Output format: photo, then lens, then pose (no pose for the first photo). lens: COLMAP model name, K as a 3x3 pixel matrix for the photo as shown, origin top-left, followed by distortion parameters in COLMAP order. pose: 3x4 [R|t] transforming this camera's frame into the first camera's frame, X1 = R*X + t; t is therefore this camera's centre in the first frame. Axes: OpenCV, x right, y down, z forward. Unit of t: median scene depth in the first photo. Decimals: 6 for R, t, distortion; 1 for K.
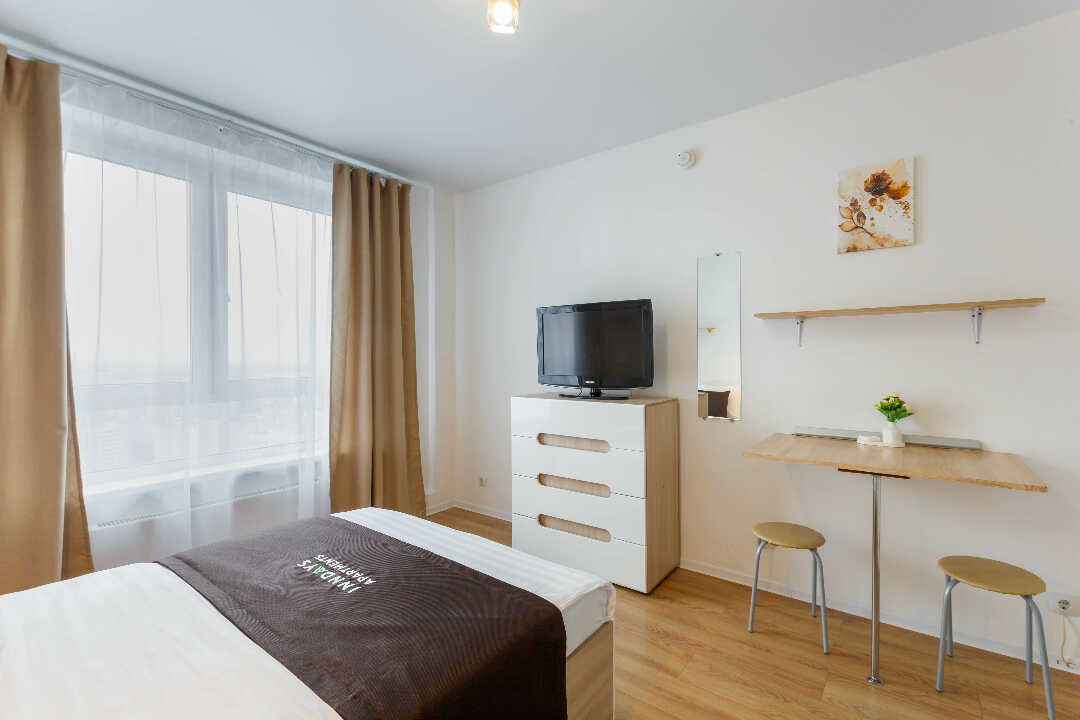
lens RADIAL K [[486.5, 0, 548.0], [0, 486.5, 354.6], [0, 0, 1]] dist [0.009143, -0.000449]
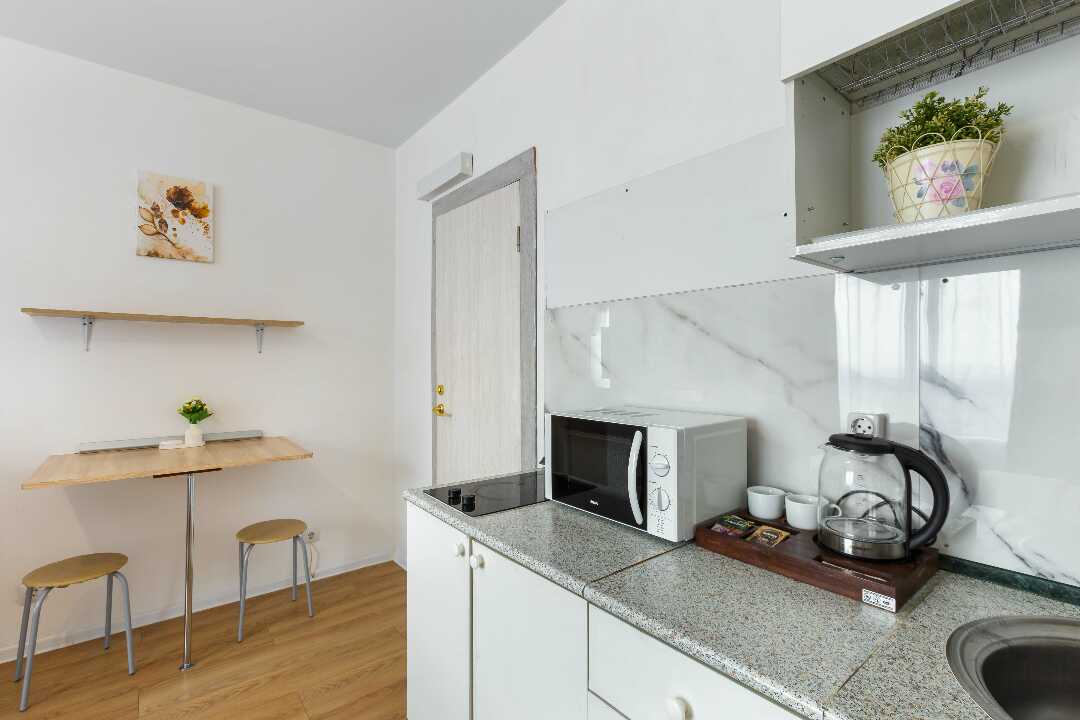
lens RADIAL K [[488.5, 0, 540.0], [0, 488.5, 360.0], [0, 0, 1]] dist [0.002453, 0.000215]
pose [[0.245484, 0.009343, 0.969355, -0.148512], [-0.007809, 0.999940, -0.007660, -0.000311], [-0.969369, -0.005689, 0.245543, -0.001886]]
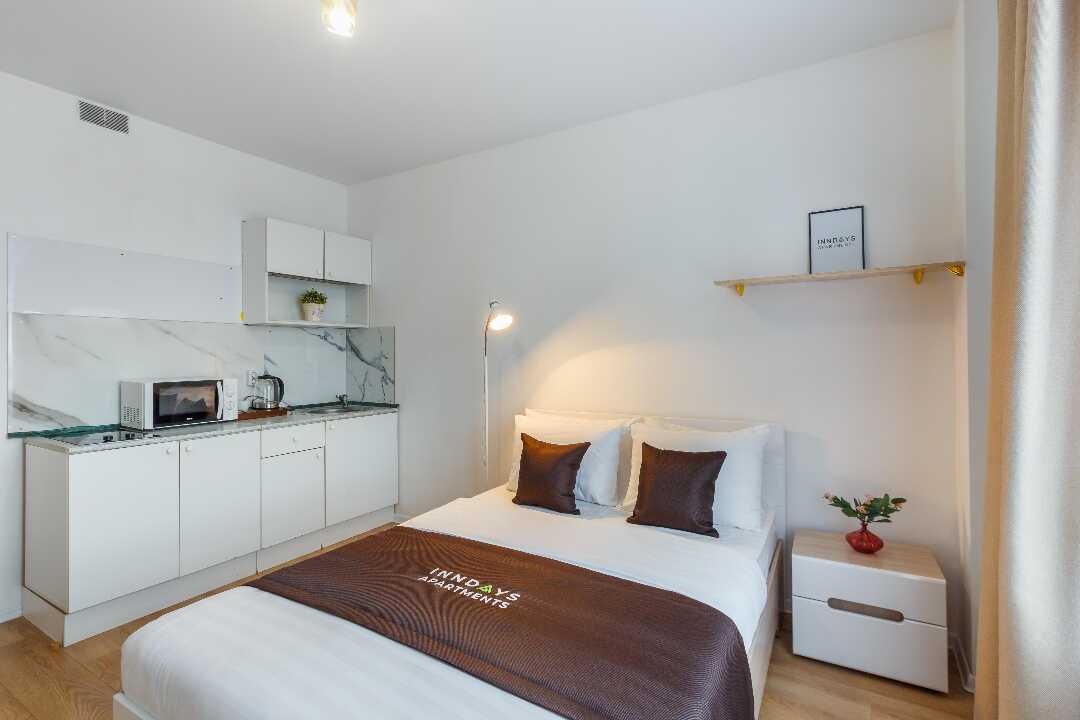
lens RADIAL K [[492.6, 0, 540.0], [0, 492.6, 360.0], [0, 0, 1]] dist [-0.000183, -0.000114]
pose [[-0.994893, 0.011601, -0.100266, -0.339089], [0.010478, 0.999876, 0.011716, 0.005266], [0.100390, 0.010605, -0.994892, 1.353449]]
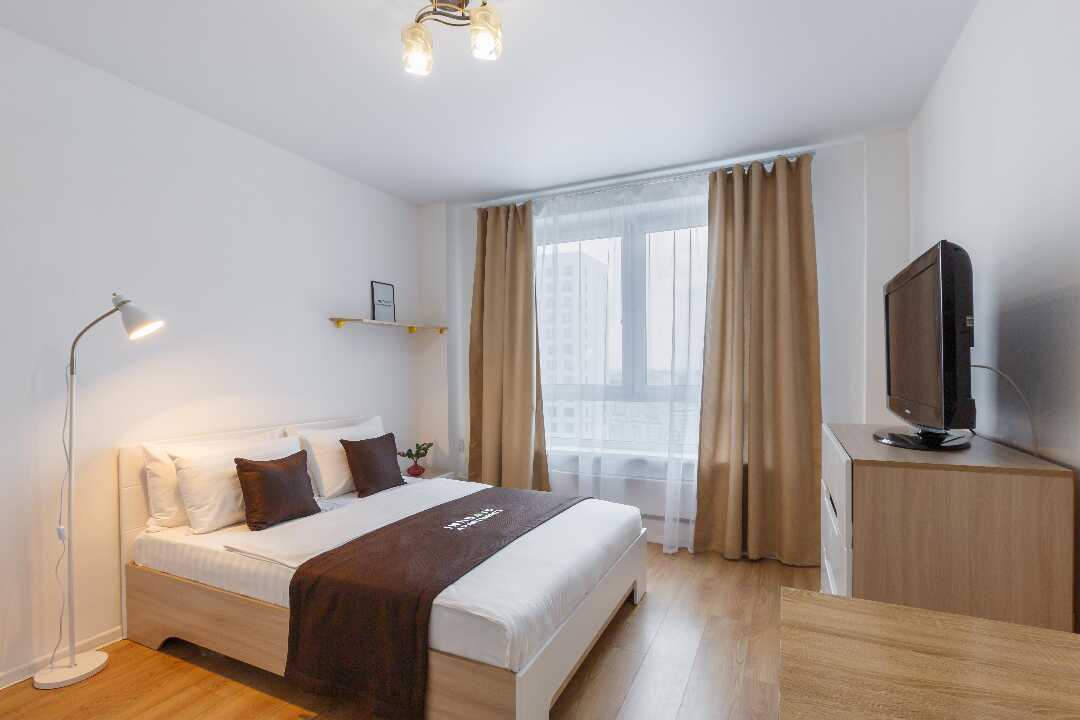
lens RADIAL K [[506.2, 0, 540.0], [0, 506.2, 360.0], [0, 0, 1]] dist [-0.044778, -0.000103]
pose [[0.178448, -0.019378, -0.983759, 0.713875], [0.010393, 0.999787, -0.017808, 0.013728], [0.983895, -0.007046, 0.178611, 0.649135]]
